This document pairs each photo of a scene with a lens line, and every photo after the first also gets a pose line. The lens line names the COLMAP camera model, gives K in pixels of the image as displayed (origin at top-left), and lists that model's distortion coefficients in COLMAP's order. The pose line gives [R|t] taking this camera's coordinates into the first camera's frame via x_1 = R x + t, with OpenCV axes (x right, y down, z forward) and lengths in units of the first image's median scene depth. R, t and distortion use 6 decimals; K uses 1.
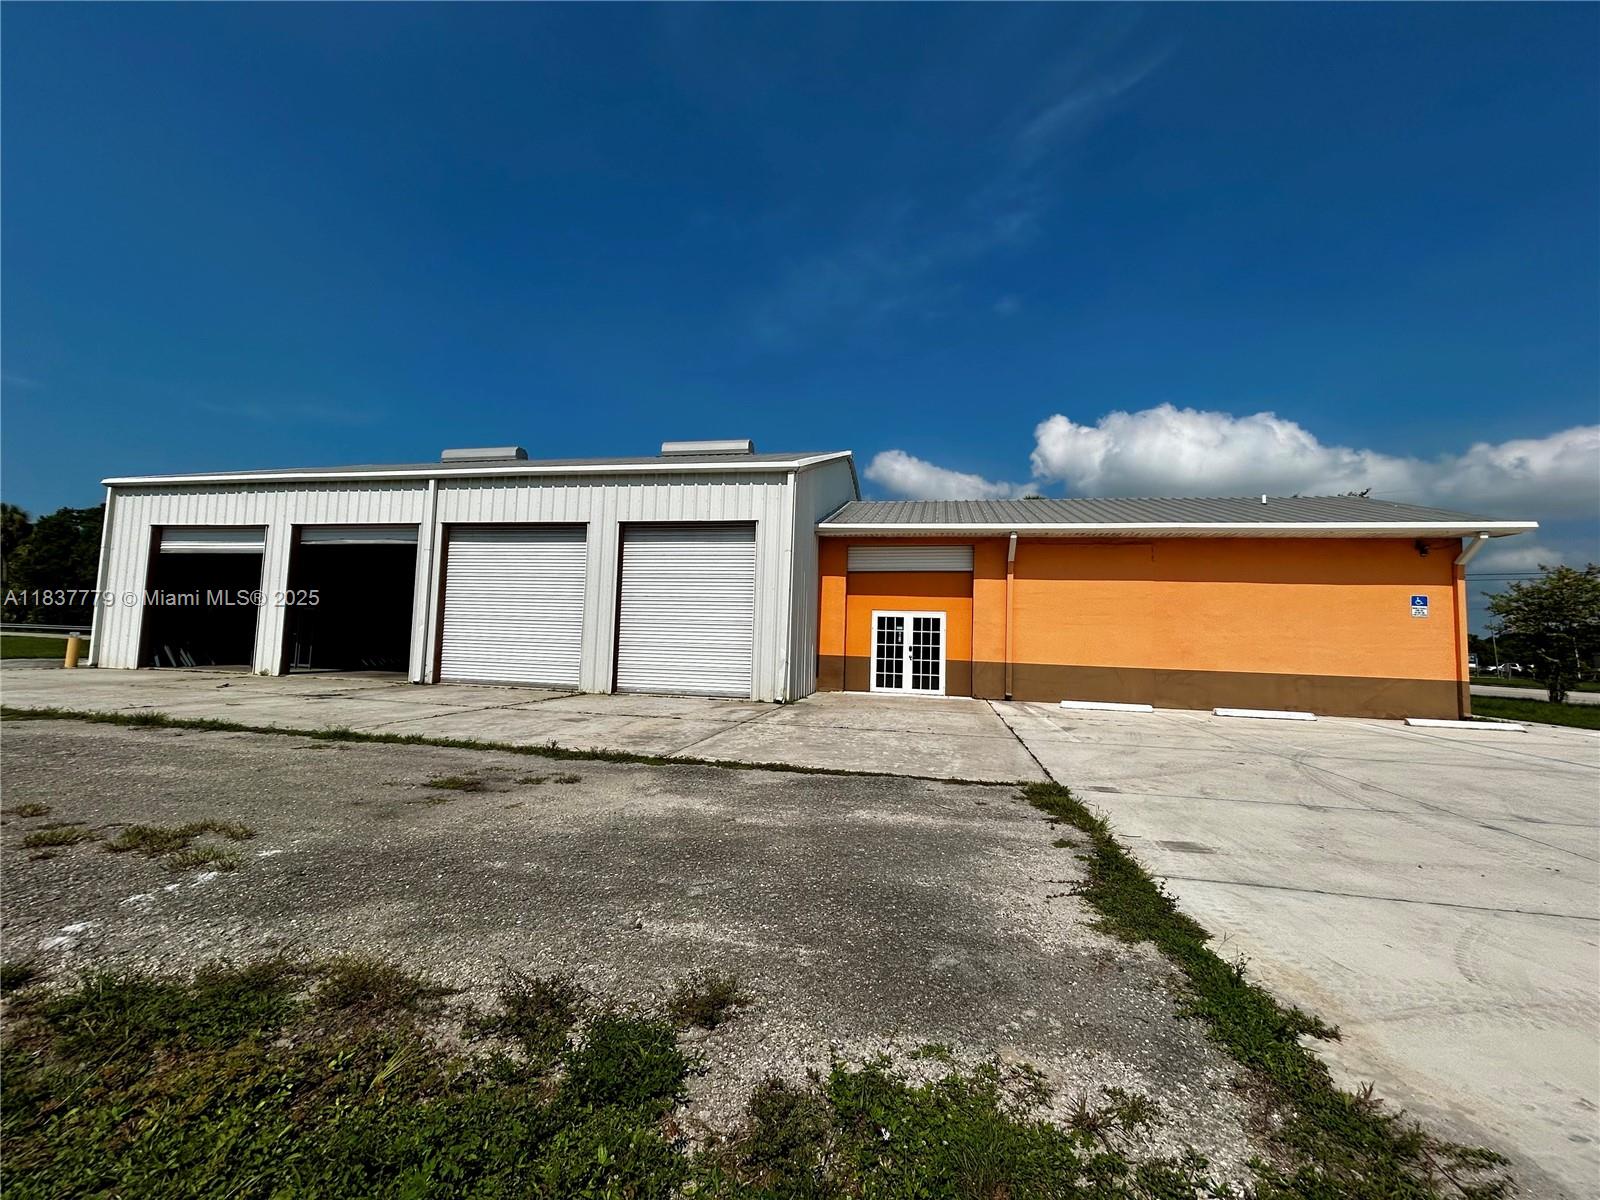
lens RADIAL K [[644.7, 0, 805.4], [0, 644.7, 596.2], [0, 0, 1]] dist [-0.005483, 0.001597]
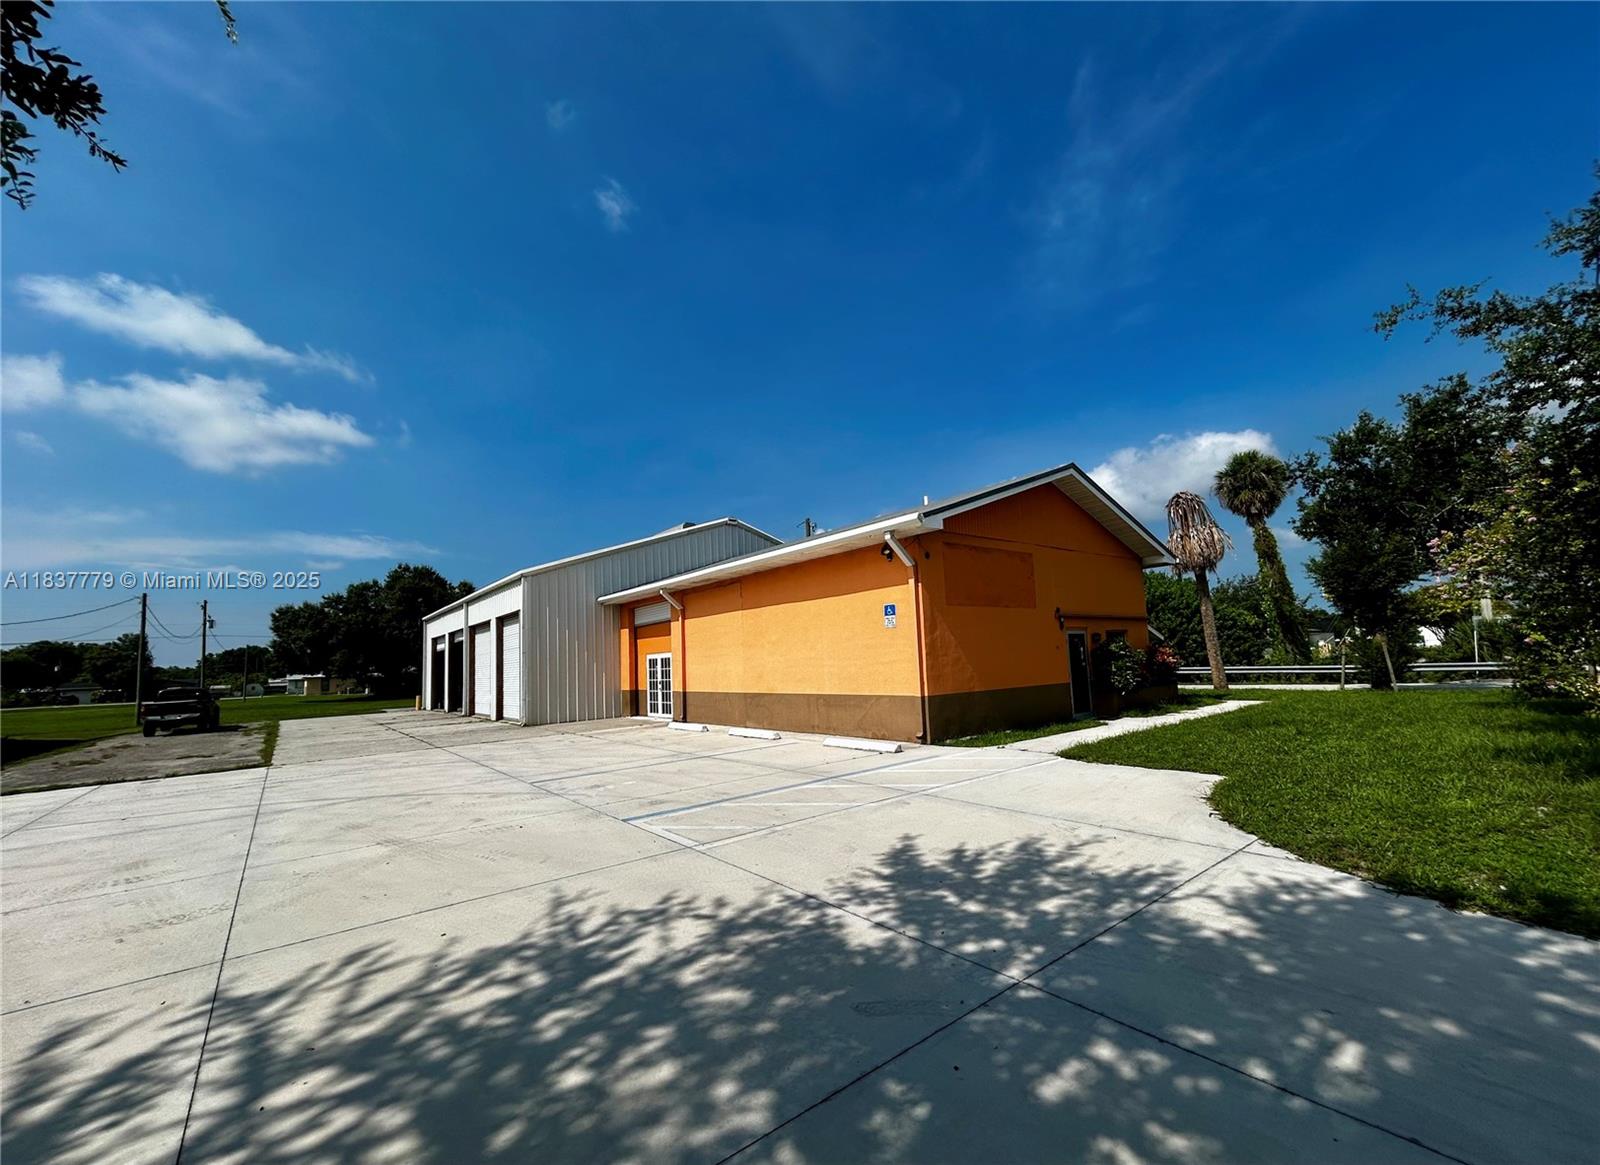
lens RADIAL K [[647.2, 0, 799.4], [0, 647.2, 599.1], [0, 0, 1]] dist [0.000263, -0.000897]
pose [[0.770293, -0.128745, -0.624559, 1.217825], [0.112577, 0.991479, -0.065536, 0.032199], [0.627674, -0.019829, 0.778223, 0.167849]]
